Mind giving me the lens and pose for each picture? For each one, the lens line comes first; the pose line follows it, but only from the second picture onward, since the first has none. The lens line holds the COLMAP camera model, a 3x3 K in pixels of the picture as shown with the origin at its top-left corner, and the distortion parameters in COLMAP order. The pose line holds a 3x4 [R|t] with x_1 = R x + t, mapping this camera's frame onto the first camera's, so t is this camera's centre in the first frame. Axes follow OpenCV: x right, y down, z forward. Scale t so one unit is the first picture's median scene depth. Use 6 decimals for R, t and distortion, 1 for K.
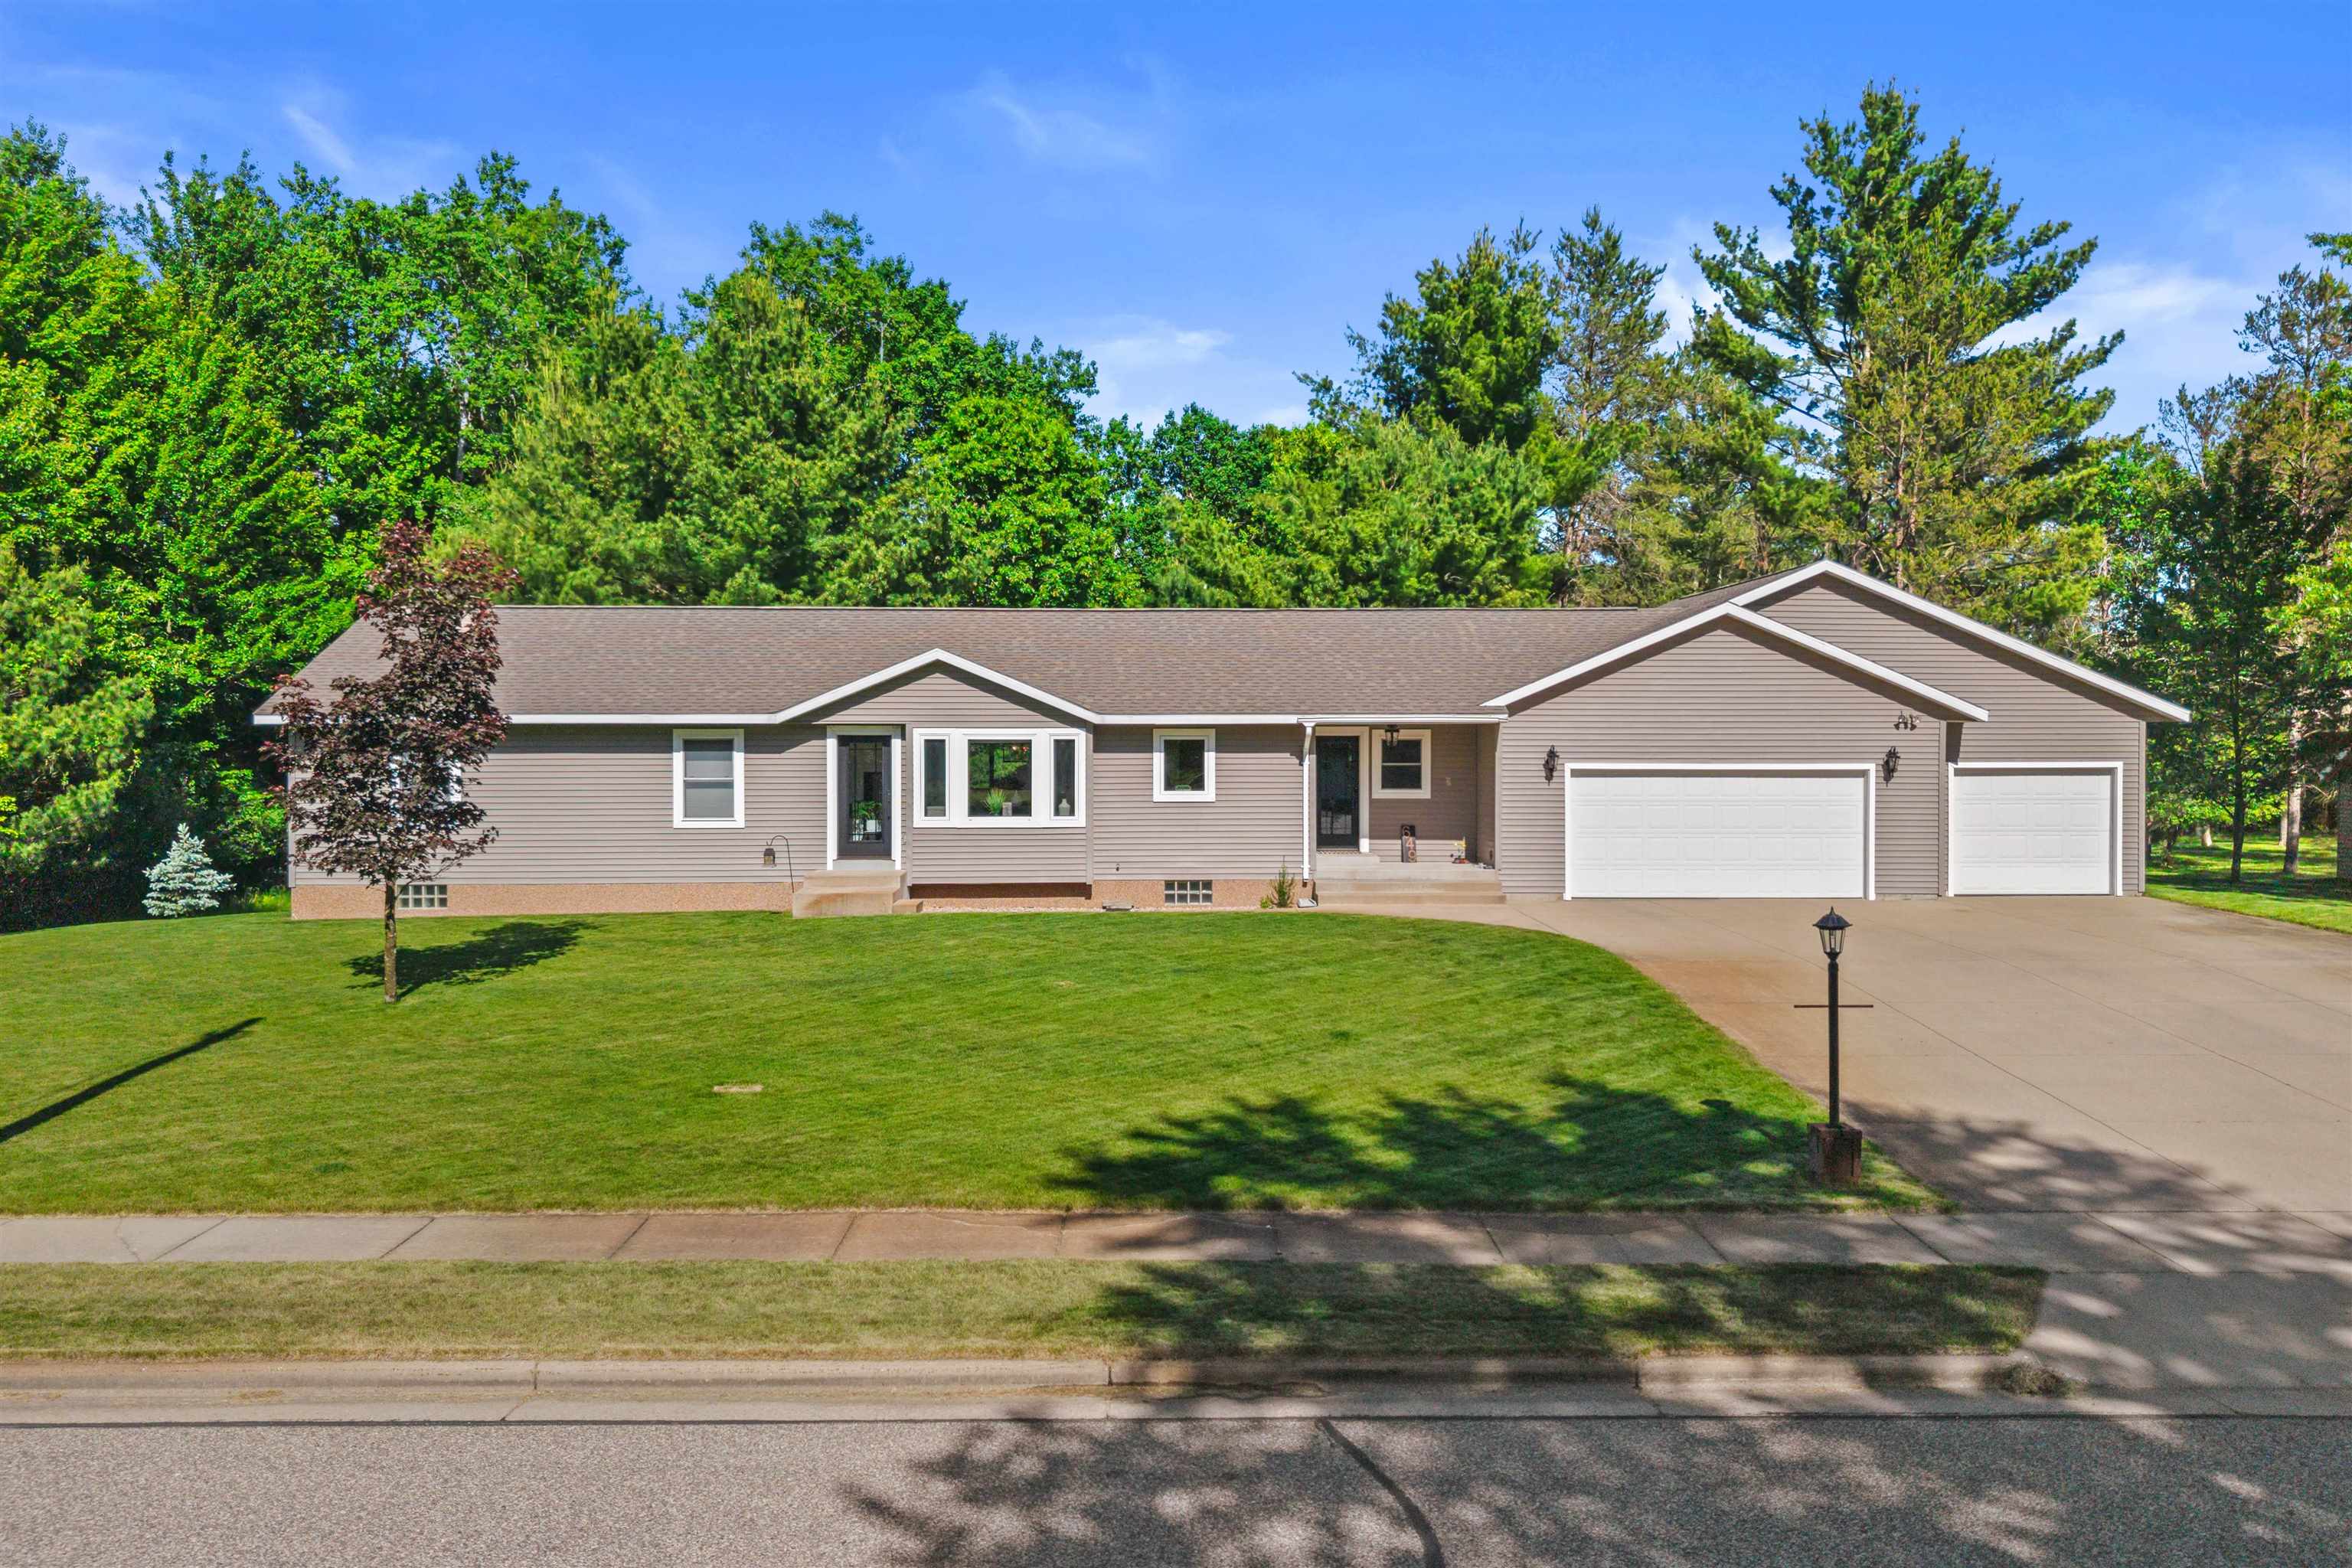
lens RADIAL K [[1659.2, 0, 1211.7], [0, 1659.2, 754.5], [0, 0, 1]] dist [0.020713, -0.017762]
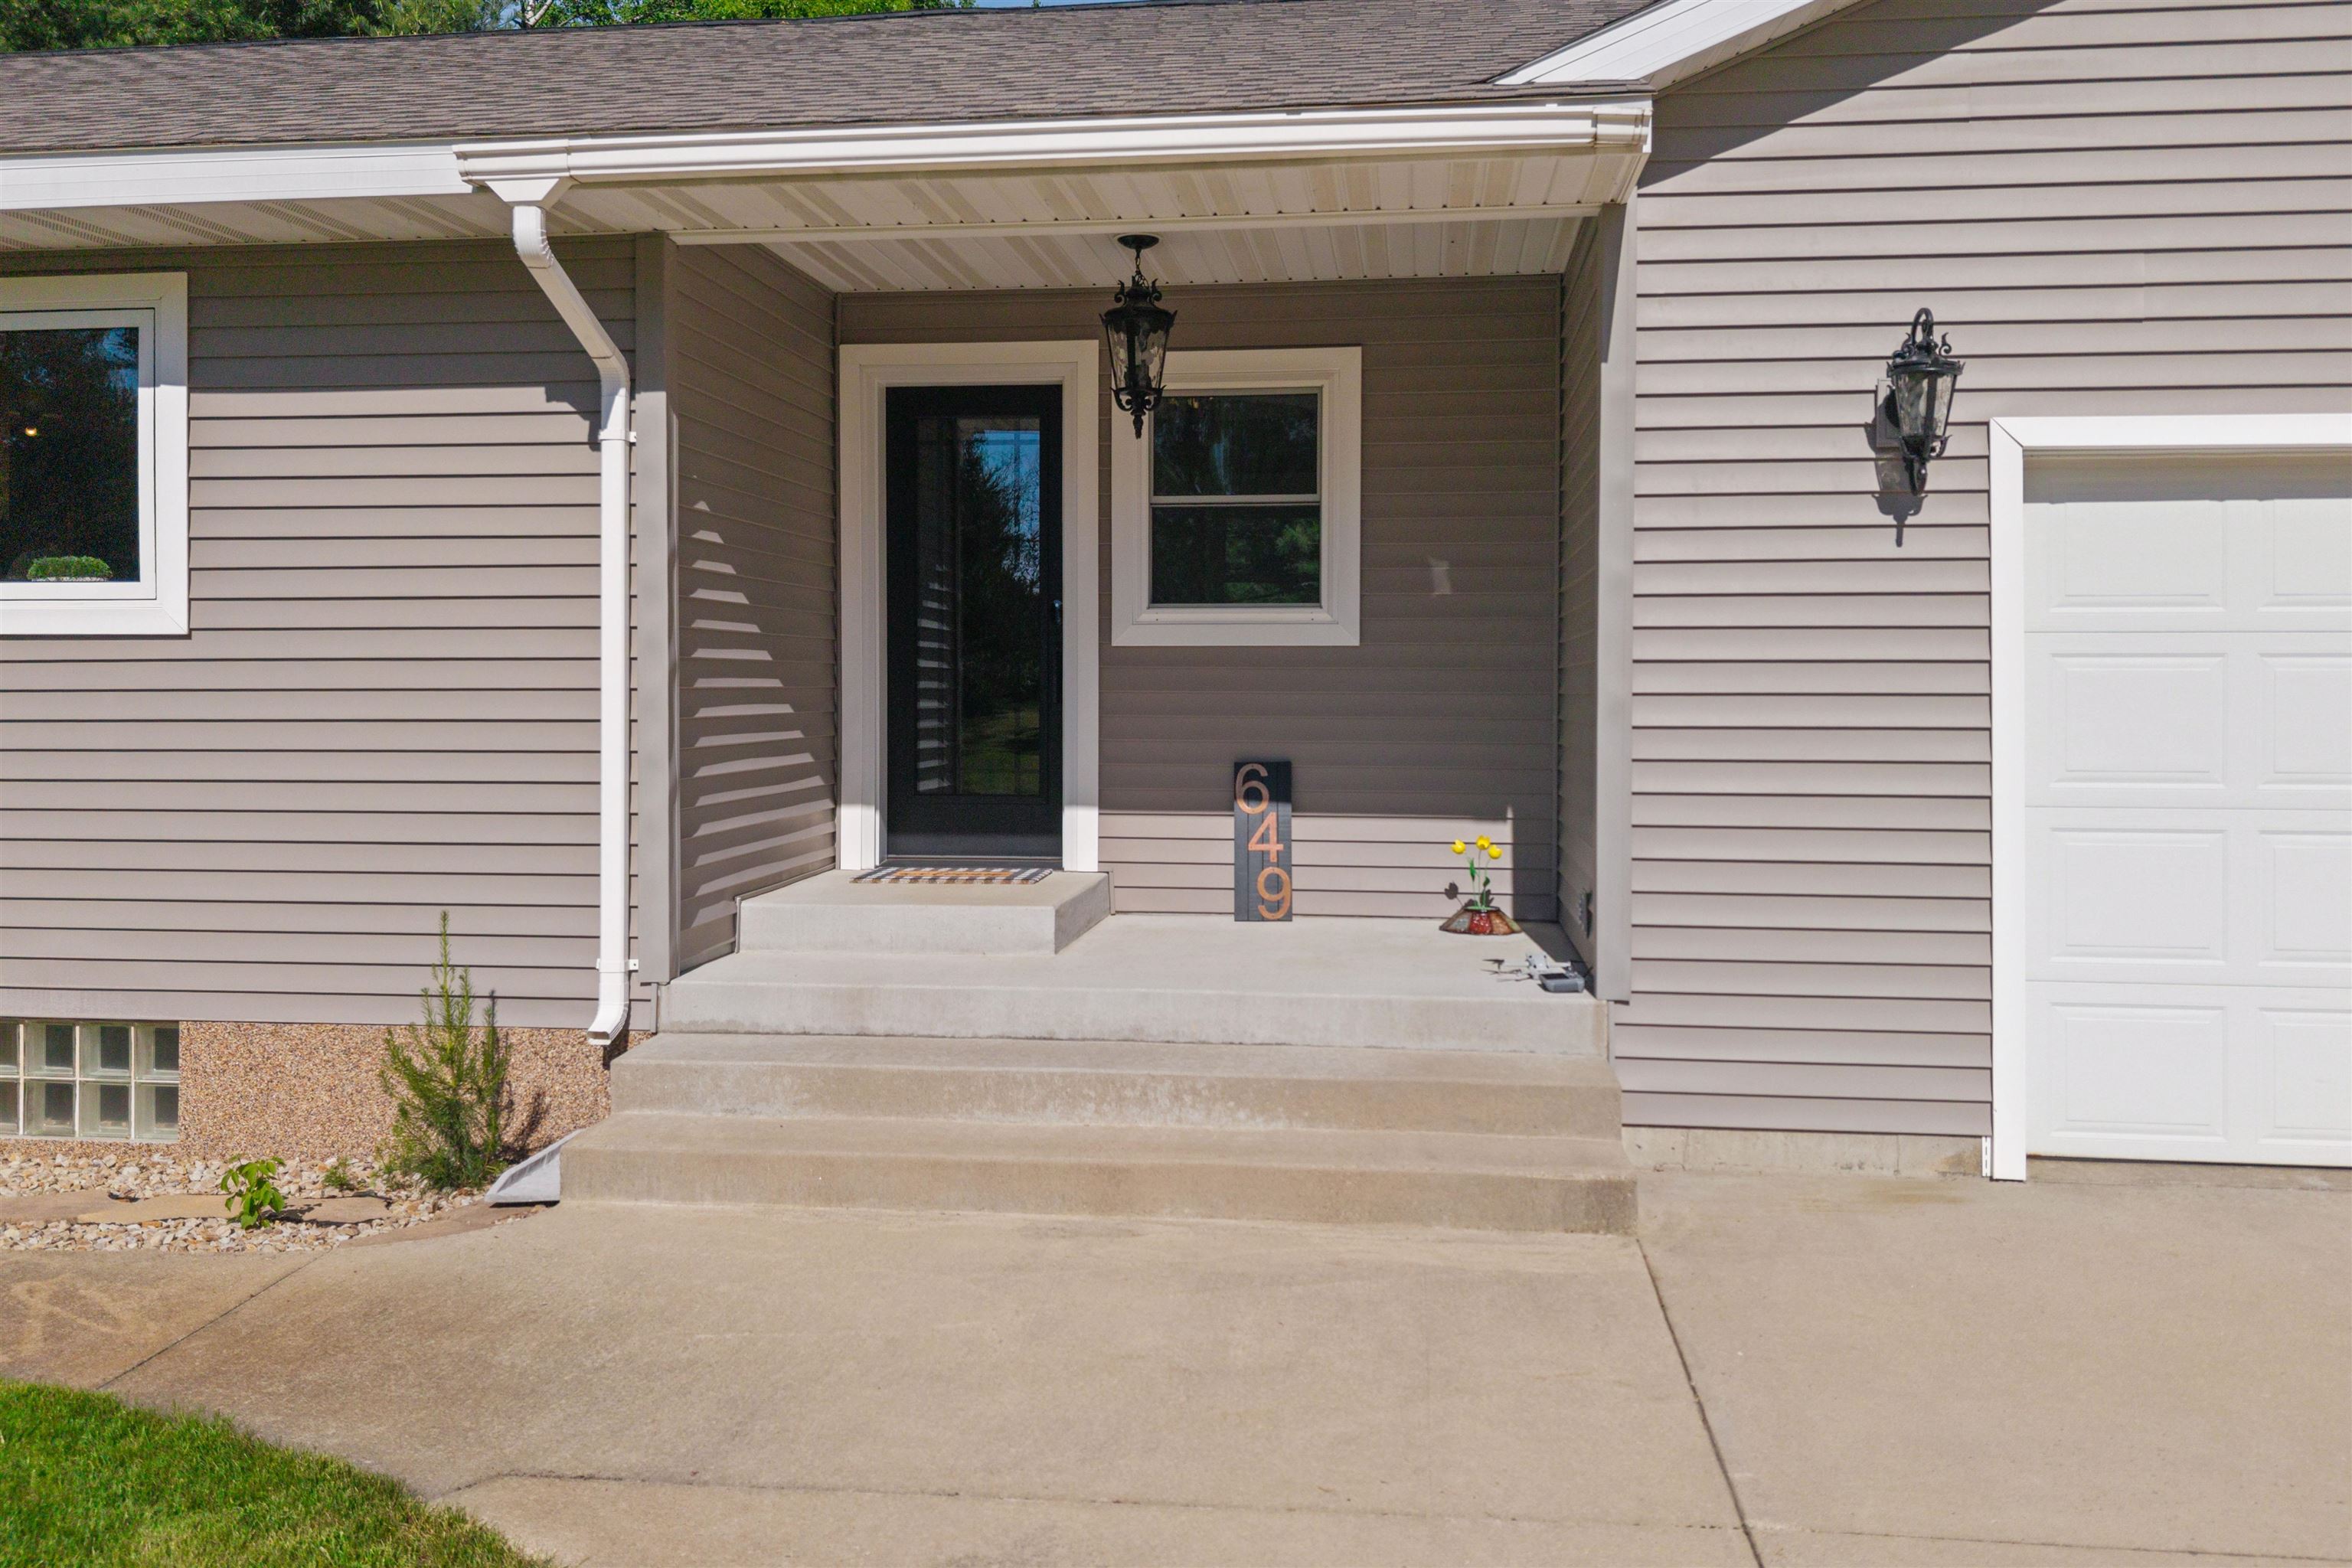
lens RADIAL K [[1659.2, 0, 1253.7], [0, 1659.2, 704.3], [0, 0, 1]] dist [0.020713, -0.017762]
pose [[0.991498, 0.003440, -0.130078, 0.148201], [-0.002383, 0.999963, 0.008281, 0.033020], [0.130102, -0.007901, 0.991469, 0.765915]]
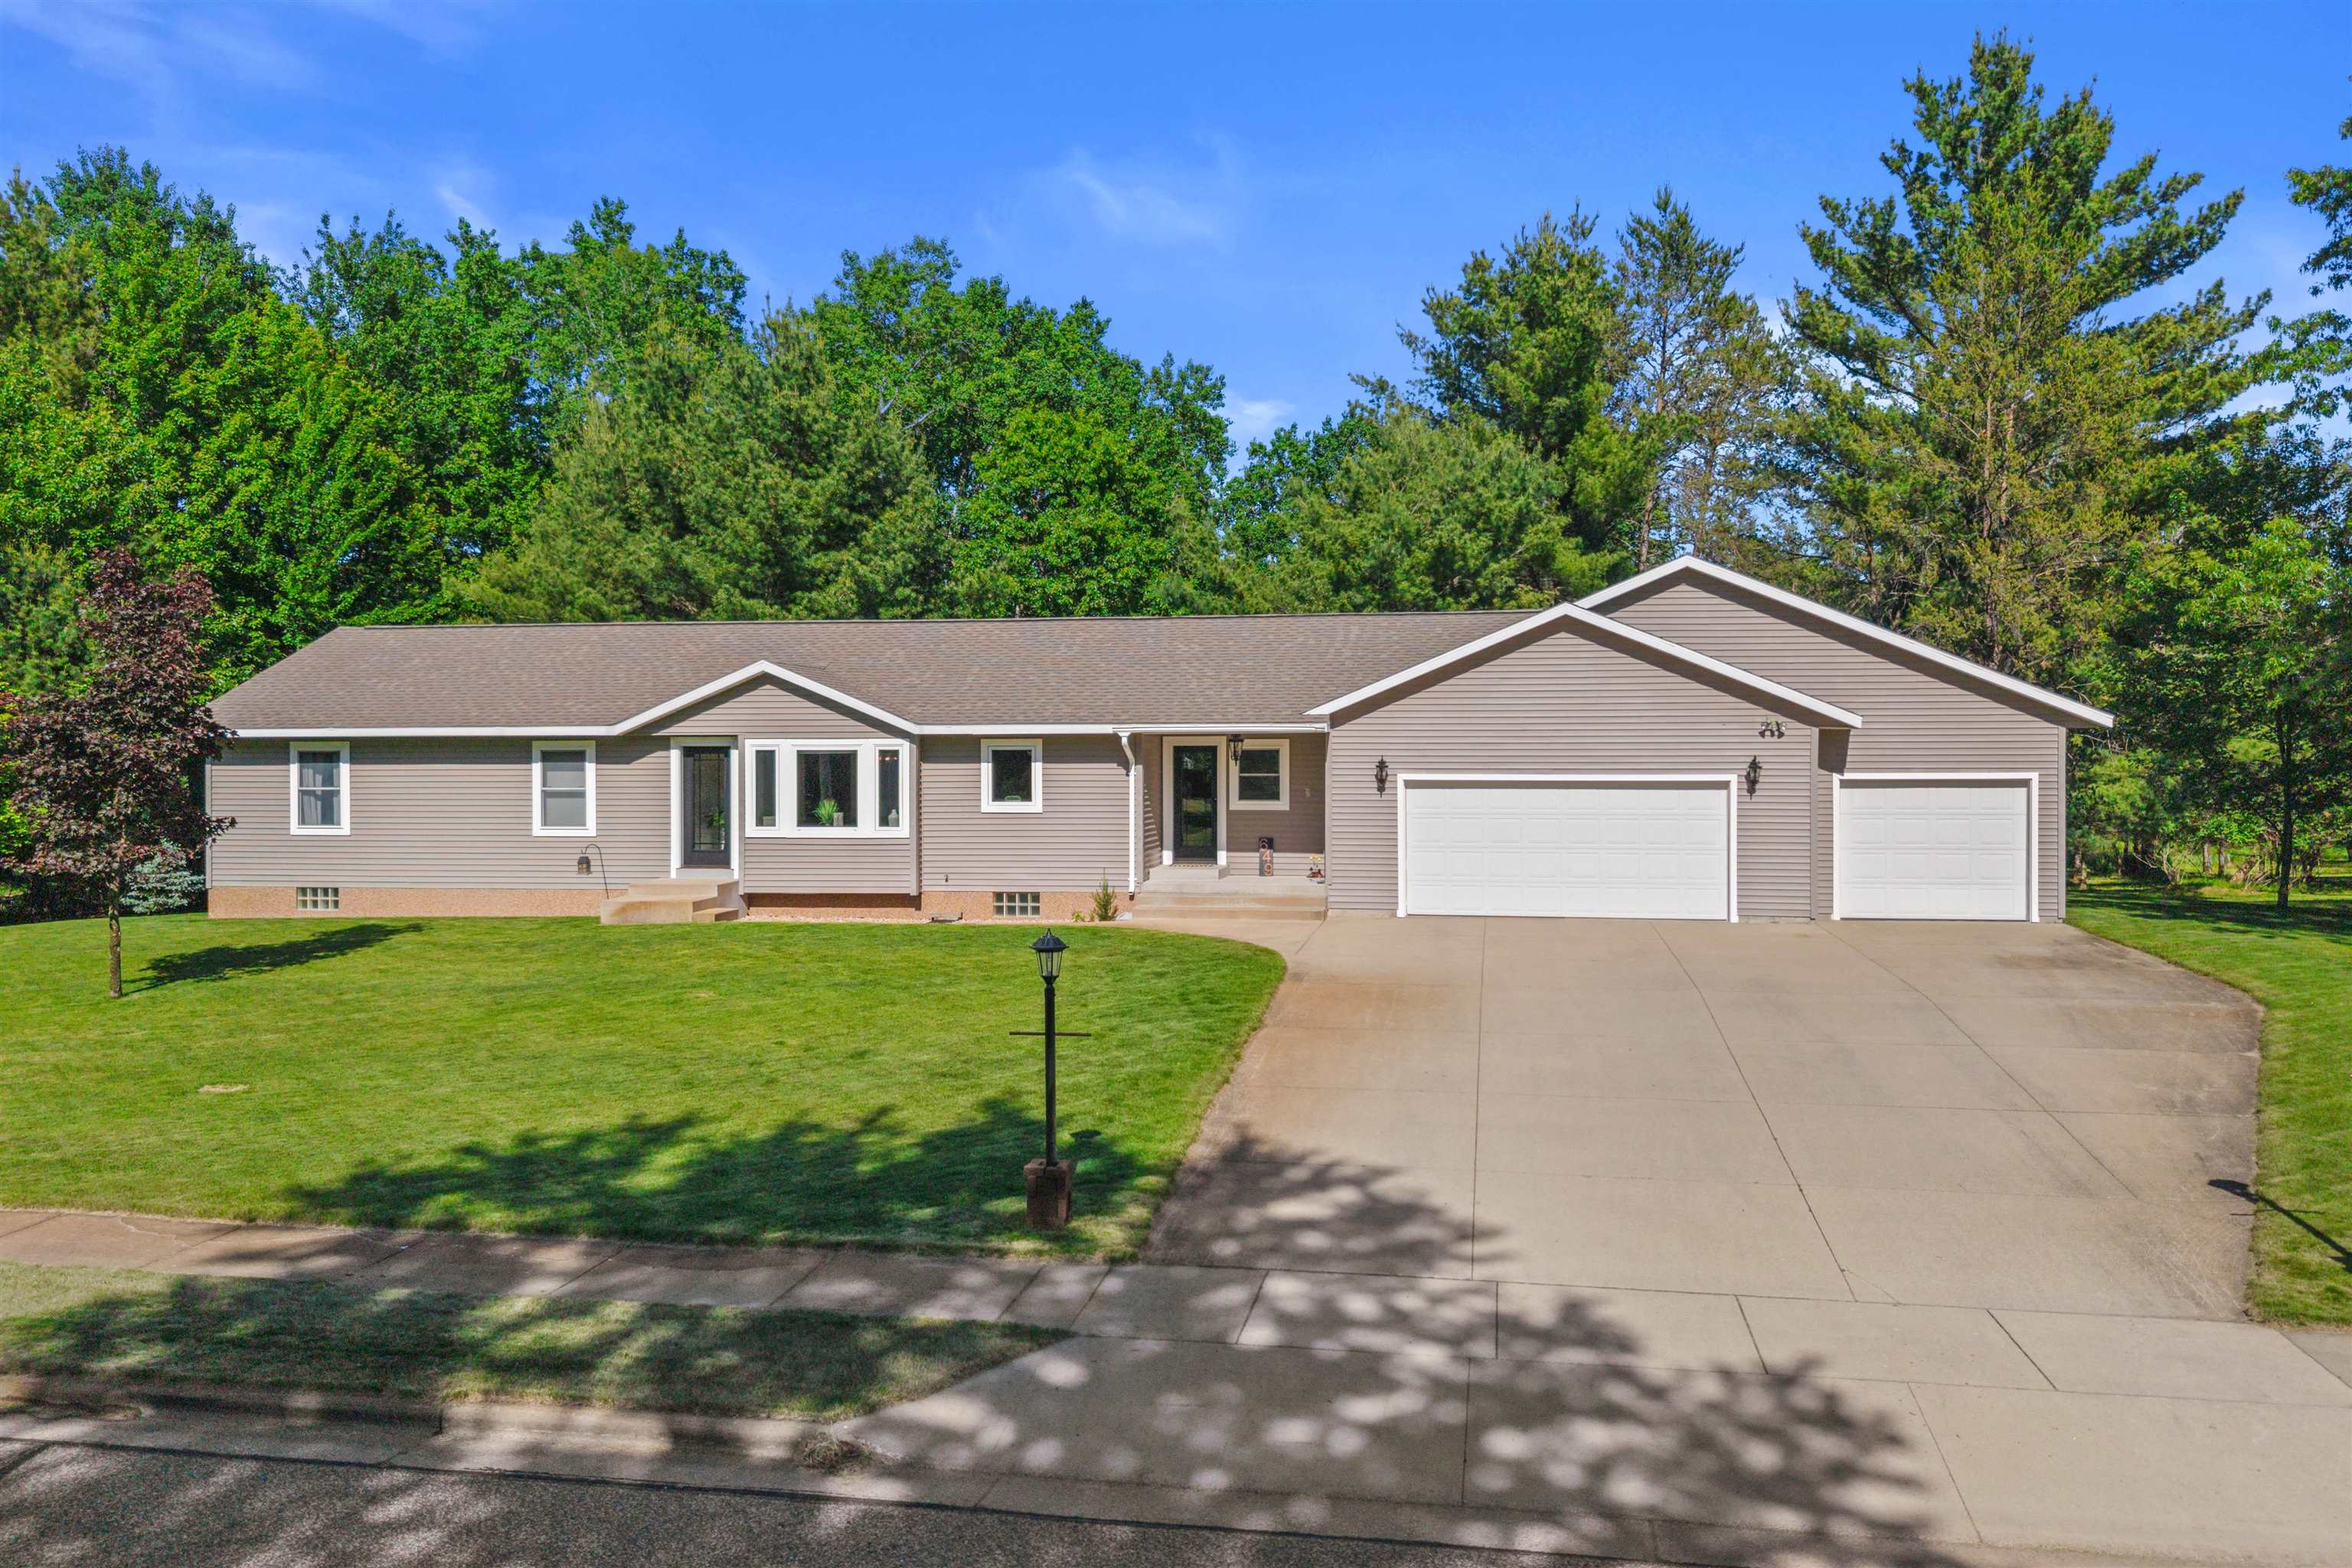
lens RADIAL K [[1659.2, 0, 1257.2], [0, 1659.2, 762.4], [0, 0, 1]] dist [0.020713, -0.017762]
pose [[0.985352, -0.000847, -0.170532, 0.278717], [0.000530, 0.999998, -0.001904, 0.000385], [0.170534, 0.001786, 0.985350, 0.045857]]
